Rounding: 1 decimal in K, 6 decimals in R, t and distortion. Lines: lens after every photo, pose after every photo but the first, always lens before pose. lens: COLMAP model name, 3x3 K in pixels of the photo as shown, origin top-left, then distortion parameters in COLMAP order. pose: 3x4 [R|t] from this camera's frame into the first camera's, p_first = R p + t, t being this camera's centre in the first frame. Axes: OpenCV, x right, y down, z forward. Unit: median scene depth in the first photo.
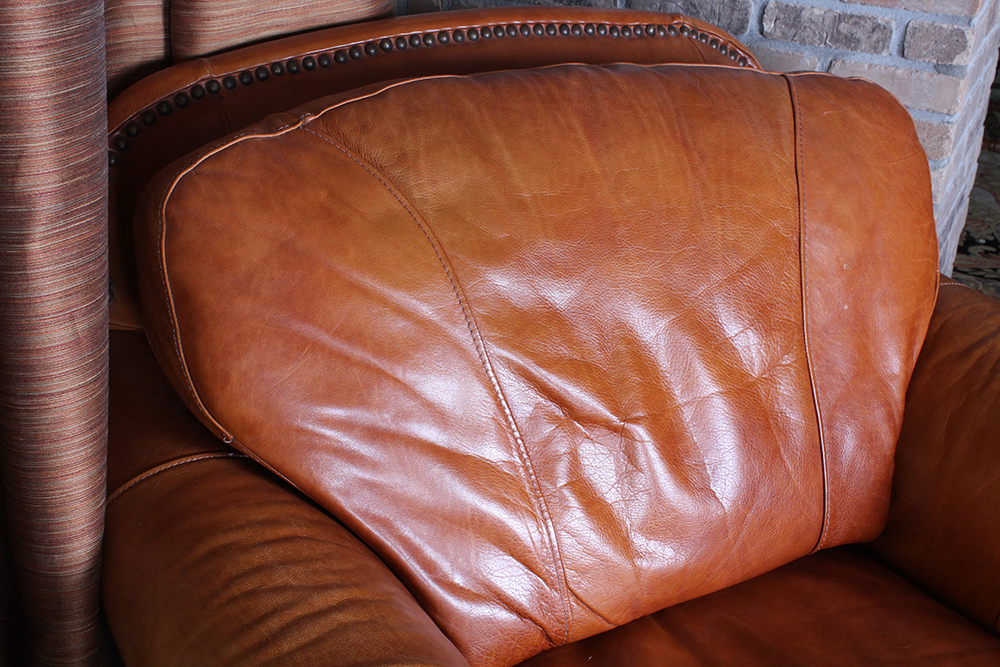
lens RADIAL K [[1383.0, 0, 499.6], [0, 1383.0, 338.1], [0, 0, 1]] dist [0.000512, 0.000000]
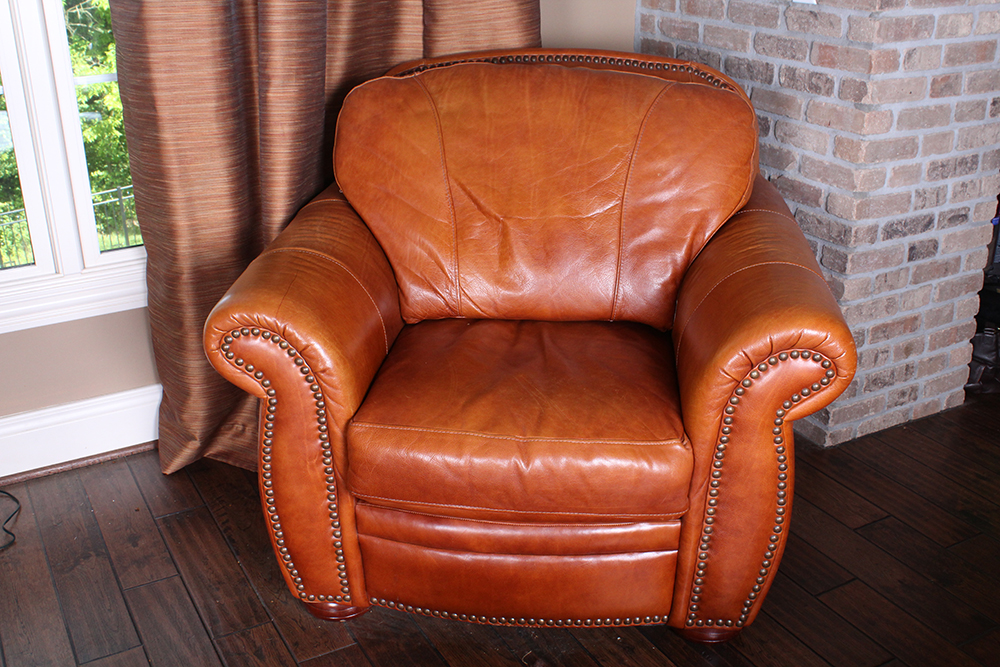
lens RADIAL K [[1088.5, 0, 518.6], [0, 1088.5, 346.6], [0, 0, 1]] dist [-0.040450, 0.000000]
pose [[0.801703, 0.184625, -0.568495, 1.035919], [-0.223814, 0.974632, 0.000896, 0.232073], [0.554238, 0.126519, 0.822686, -0.335613]]
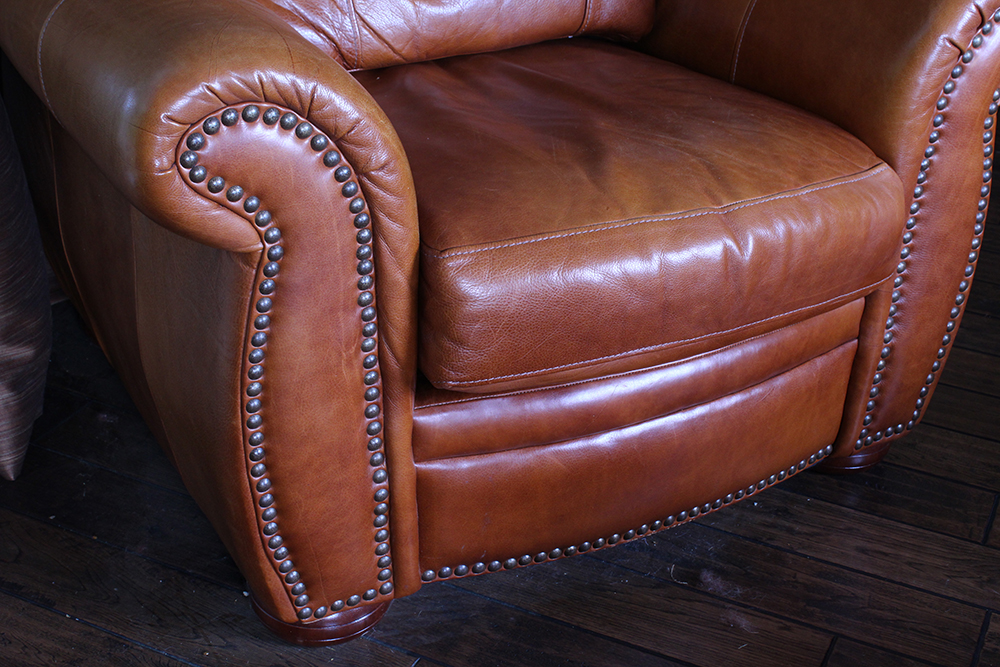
lens RADIAL K [[1474.3, 0, 497.8], [0, 1474.3, 339.2], [0, 0, 1]] dist [-0.016230, 0.000000]
pose [[0.999596, -0.008061, -0.027266, 0.193729], [0.009141, 0.999169, 0.039722, 0.388061], [0.026923, -0.039955, 0.998839, -0.303904]]
